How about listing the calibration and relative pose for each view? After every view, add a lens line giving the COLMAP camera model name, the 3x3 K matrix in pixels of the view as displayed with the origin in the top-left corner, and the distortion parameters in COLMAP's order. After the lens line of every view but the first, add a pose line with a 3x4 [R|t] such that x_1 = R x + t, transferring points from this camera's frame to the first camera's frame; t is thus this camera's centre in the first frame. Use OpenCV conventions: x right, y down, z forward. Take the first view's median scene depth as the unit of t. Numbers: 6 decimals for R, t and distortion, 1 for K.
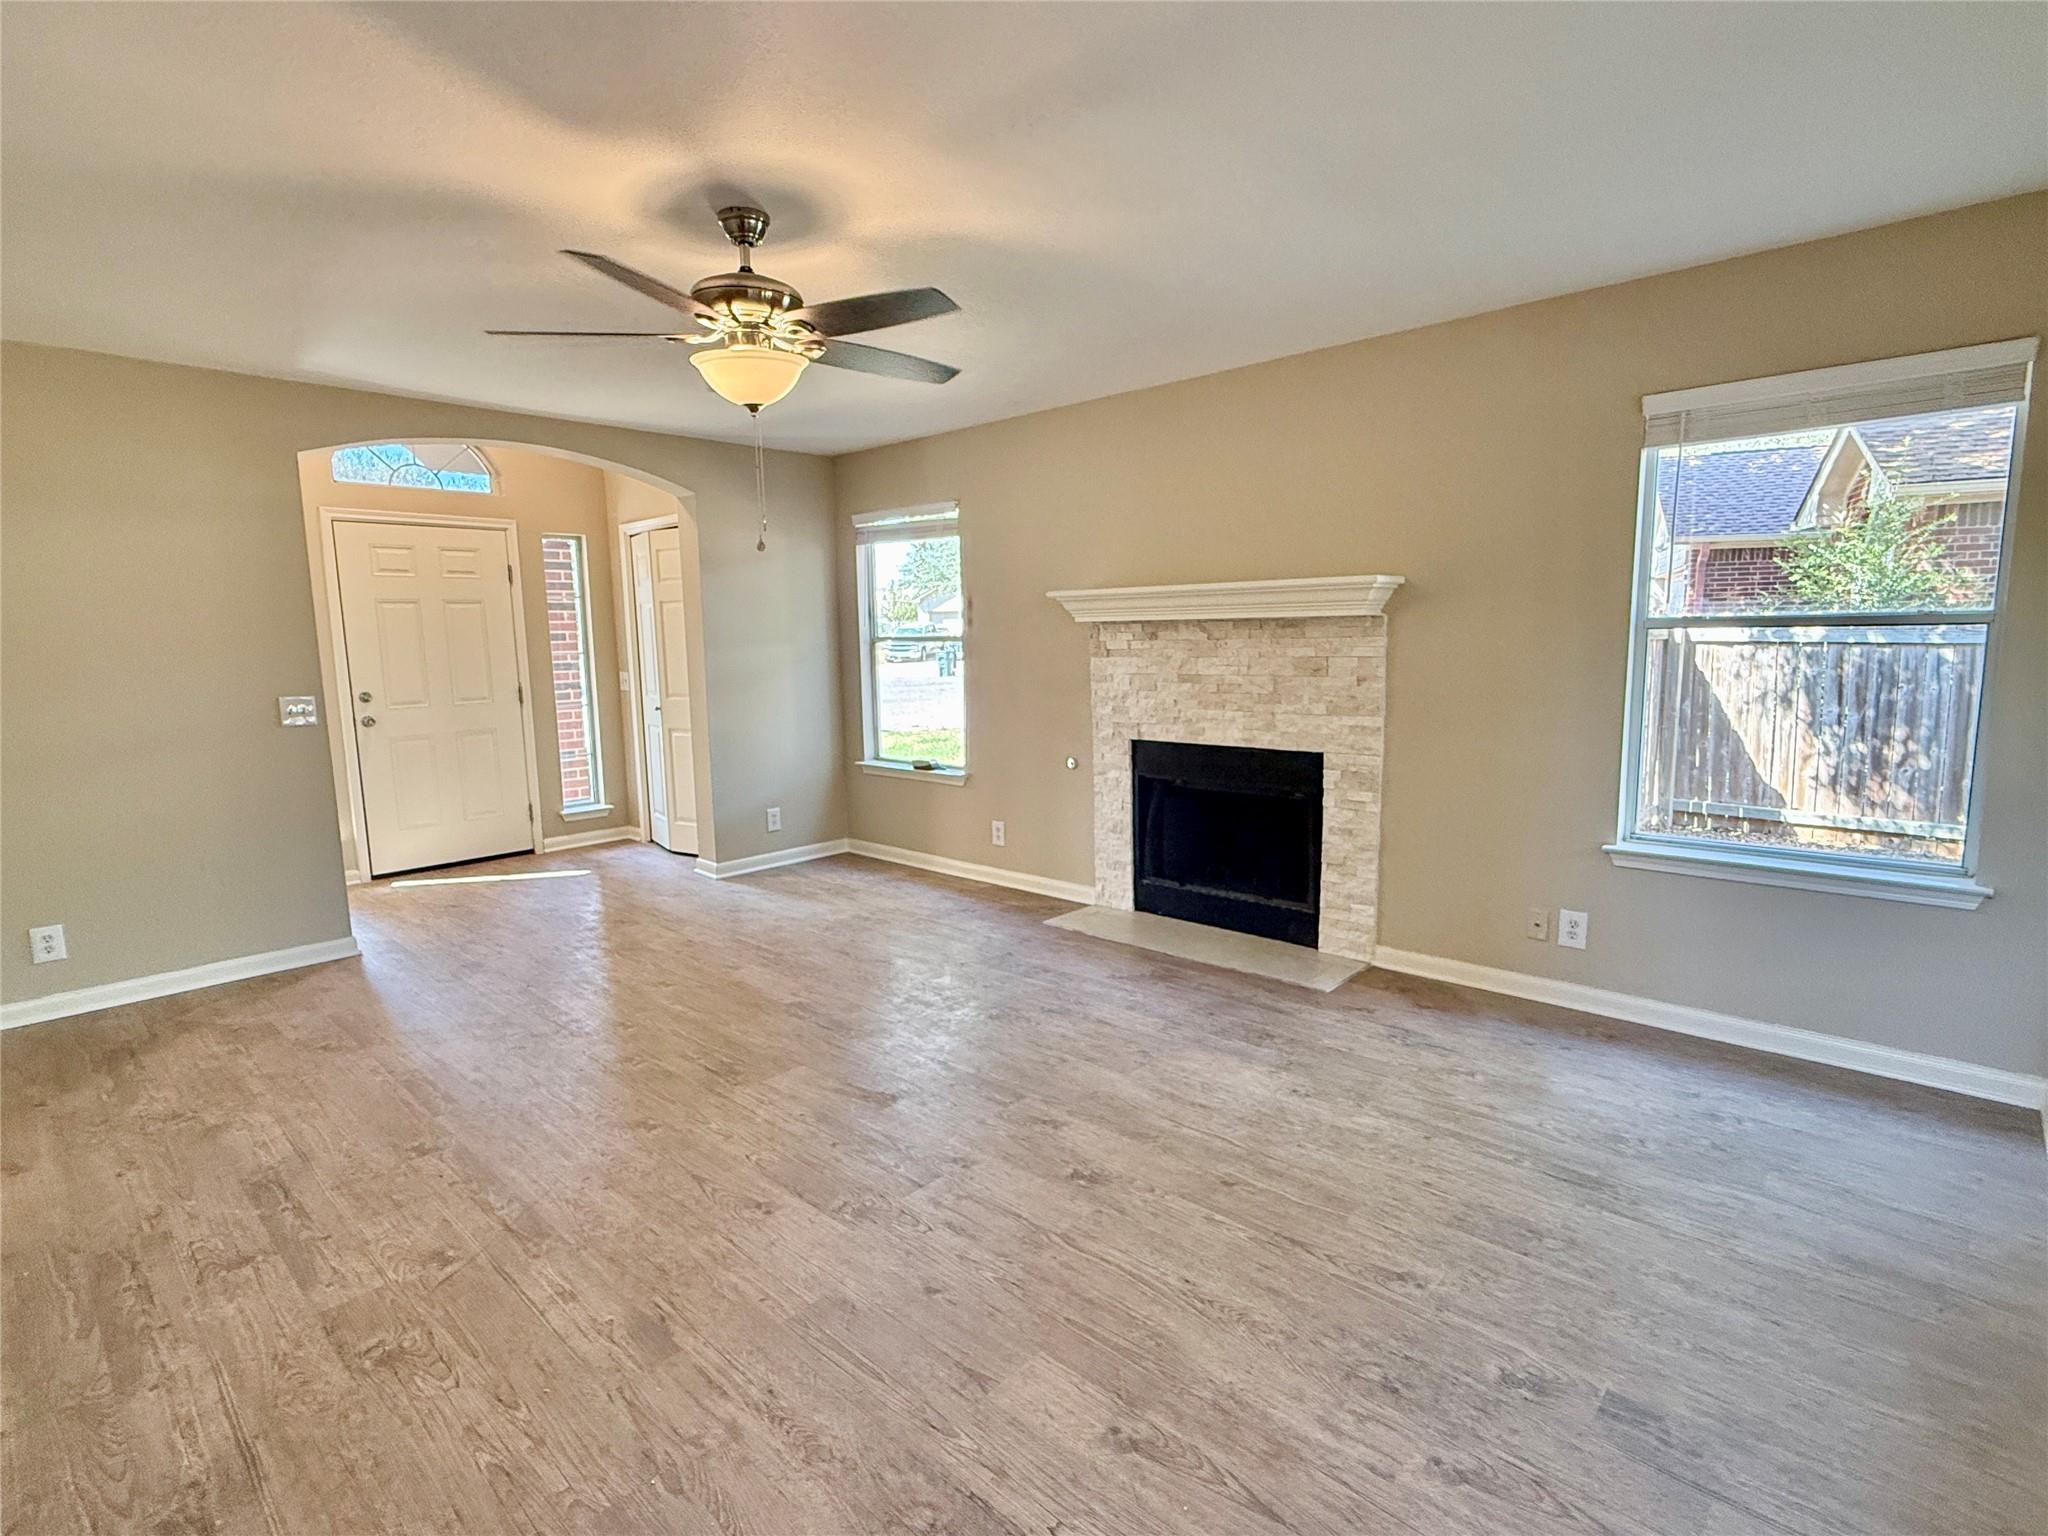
lens RADIAL K [[1000.0, 0, 1024.6], [0, 1000.0, 771.0], [0, 0, 1]] dist [-0.002955, 0.003437]
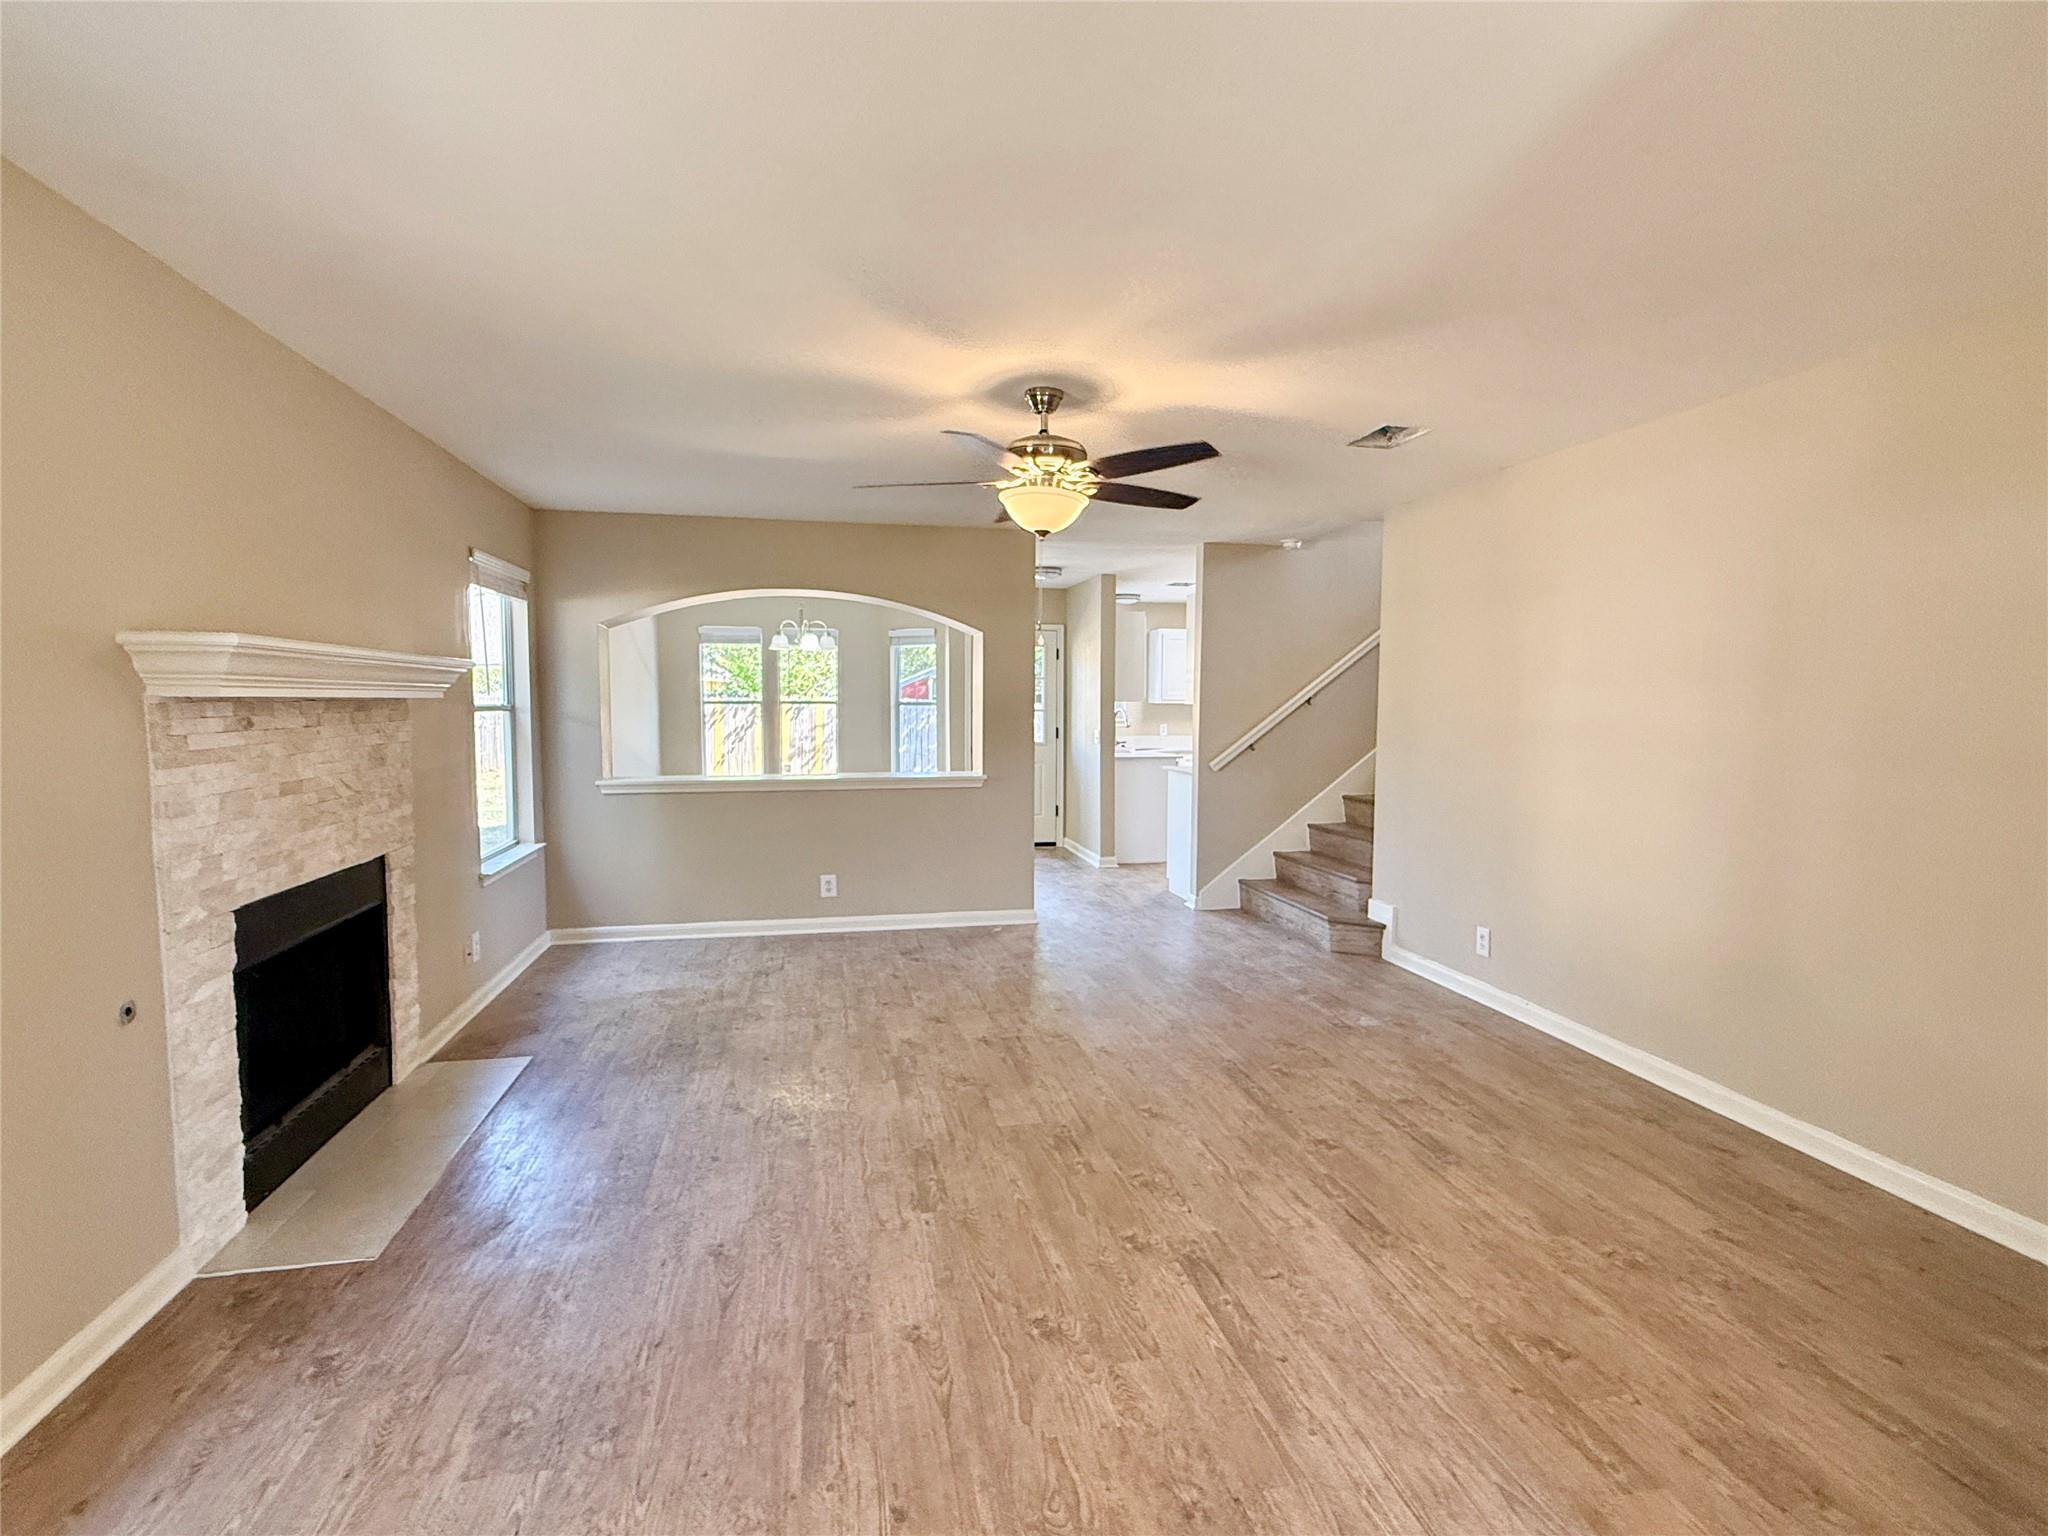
lens RADIAL K [[1000.0, 0, 1026.5], [0, 1000.0, 766.0], [0, 0, 1]] dist [-0.002955, 0.003437]
pose [[-0.813733, -0.024089, 0.580739, -0.870679], [0.091245, 0.981458, 0.168564, -0.250987], [-0.574032, 0.190155, -0.796447, 1.809055]]
